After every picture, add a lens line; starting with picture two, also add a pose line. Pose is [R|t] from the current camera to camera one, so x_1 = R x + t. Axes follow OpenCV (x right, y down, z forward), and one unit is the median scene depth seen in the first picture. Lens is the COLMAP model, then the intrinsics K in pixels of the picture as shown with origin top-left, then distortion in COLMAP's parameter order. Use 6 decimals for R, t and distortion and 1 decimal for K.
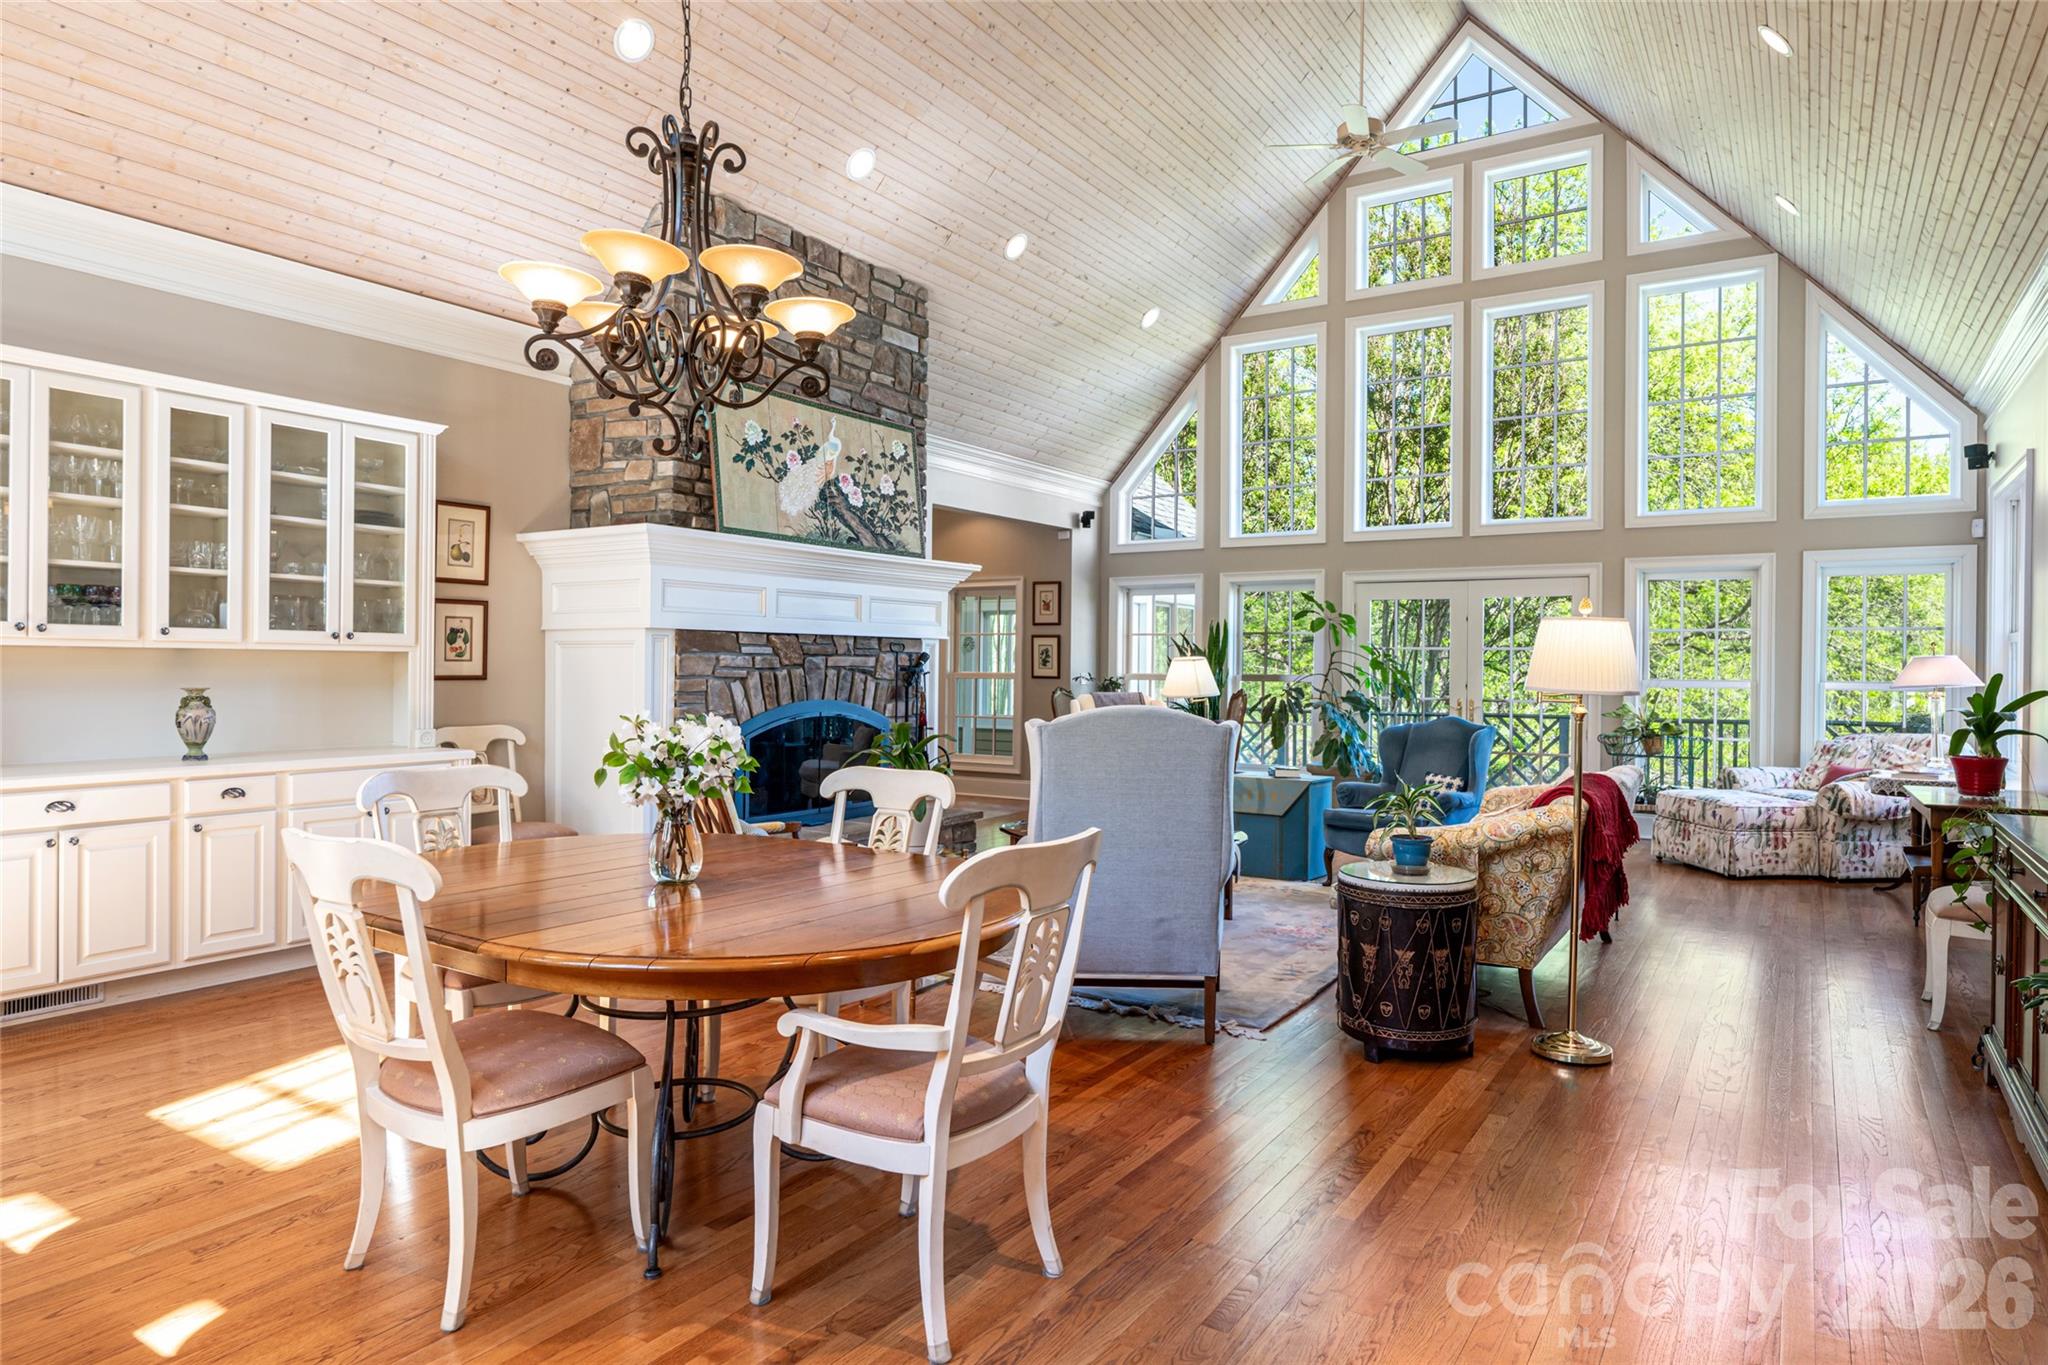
lens RADIAL K [[1231.1, 0, 1026.1], [0, 1231.1, 673.2], [0, 0, 1]] dist [0.005065, 0.002396]
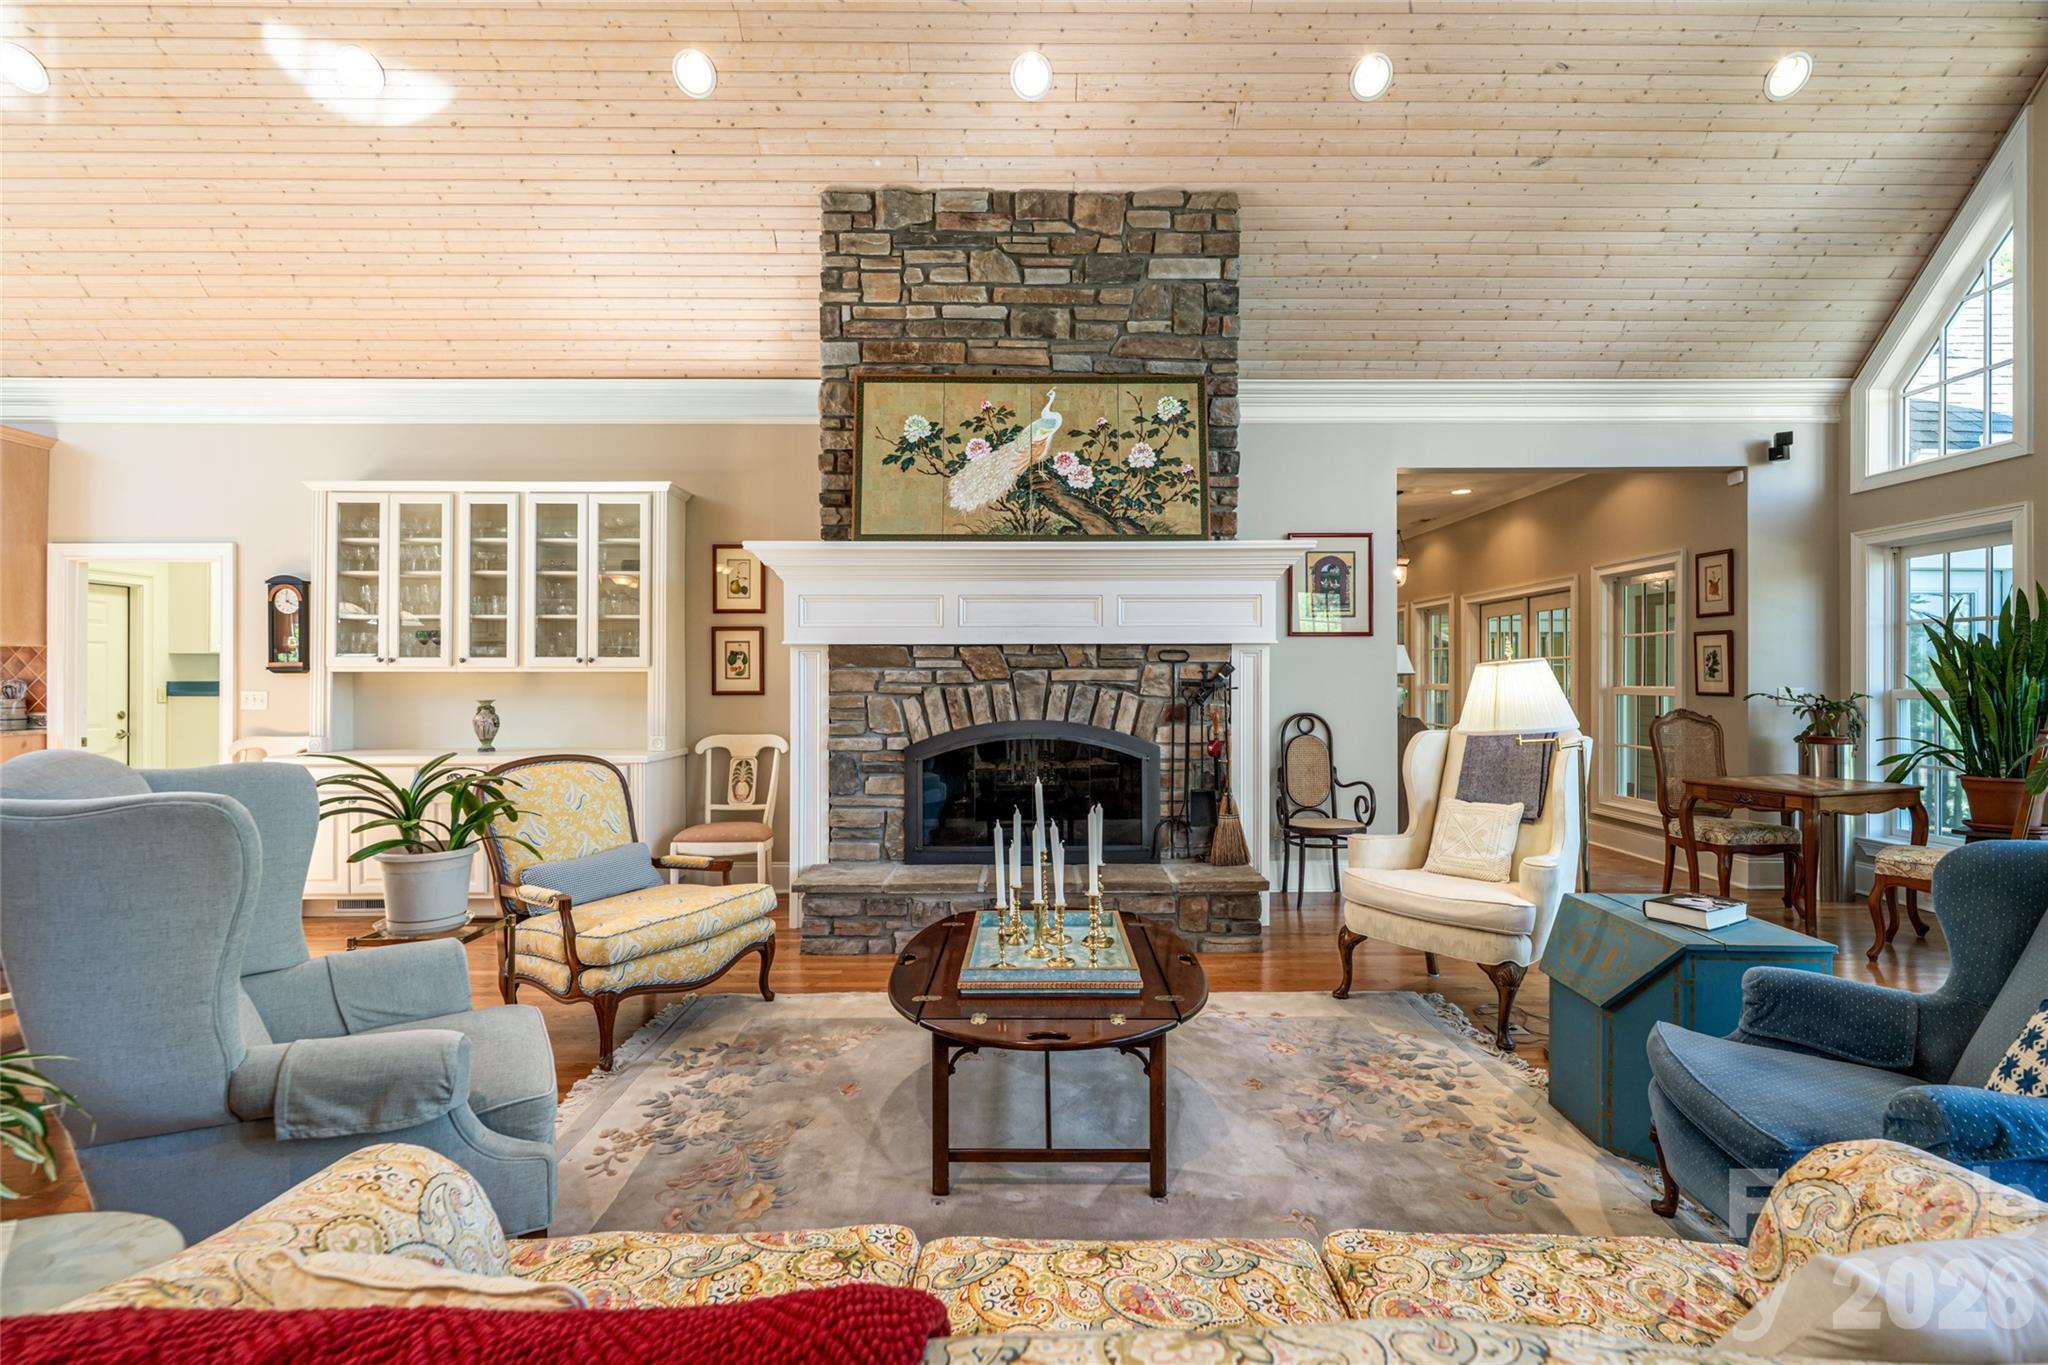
lens RADIAL K [[946.3, 0, 1021.3], [0, 946.3, 676.9], [0, 0, 1]] dist [0.000380, 0.001492]
pose [[0.542515, -0.009250, -0.839995, 0.384277], [0.001139, 0.999947, -0.010276, -0.001697], [0.840045, 0.004618, 0.542497, 0.632743]]
